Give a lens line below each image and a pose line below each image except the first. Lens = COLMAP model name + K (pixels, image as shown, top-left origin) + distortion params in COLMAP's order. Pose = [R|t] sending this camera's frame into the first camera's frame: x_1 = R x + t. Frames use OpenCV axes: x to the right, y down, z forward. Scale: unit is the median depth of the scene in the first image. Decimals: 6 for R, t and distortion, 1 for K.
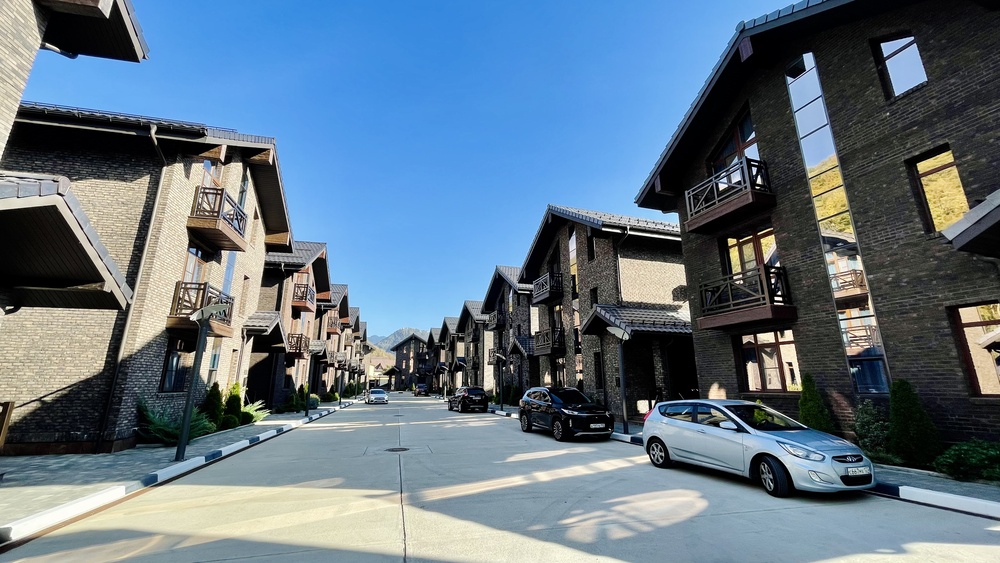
lens RADIAL K [[403.4, 0, 498.9], [0, 403.4, 282.0], [0, 0, 1]] dist [-0.002338, 0.001223]
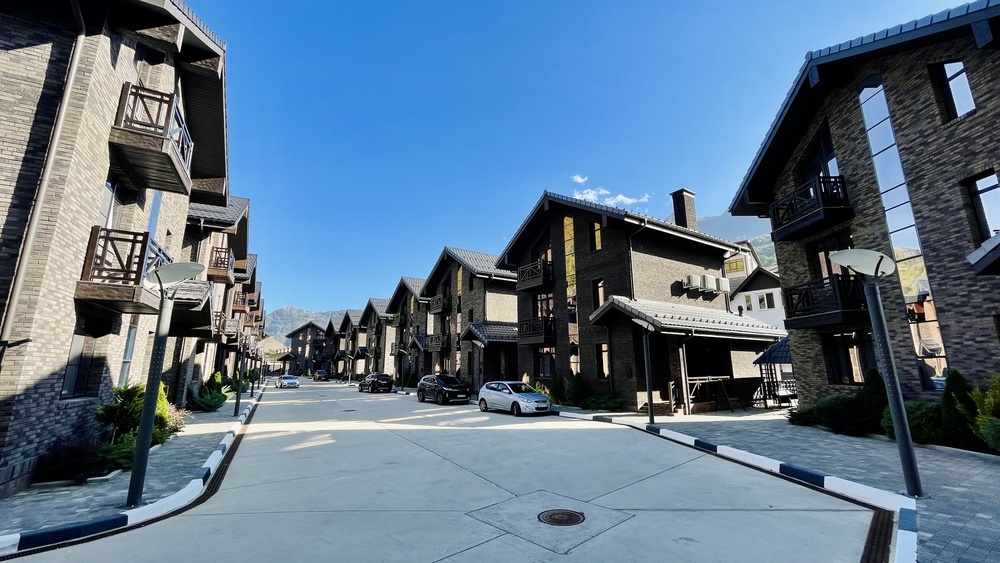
lens RADIAL K [[403.4, 0, 501.1], [0, 403.4, 279.4], [0, 0, 1]] dist [-0.002338, 0.001223]
pose [[0.965347, 0.054300, 0.255258, -0.065491], [-0.062443, 0.997762, 0.023898, -0.188914], [-0.253389, -0.039009, 0.966578, -0.659766]]
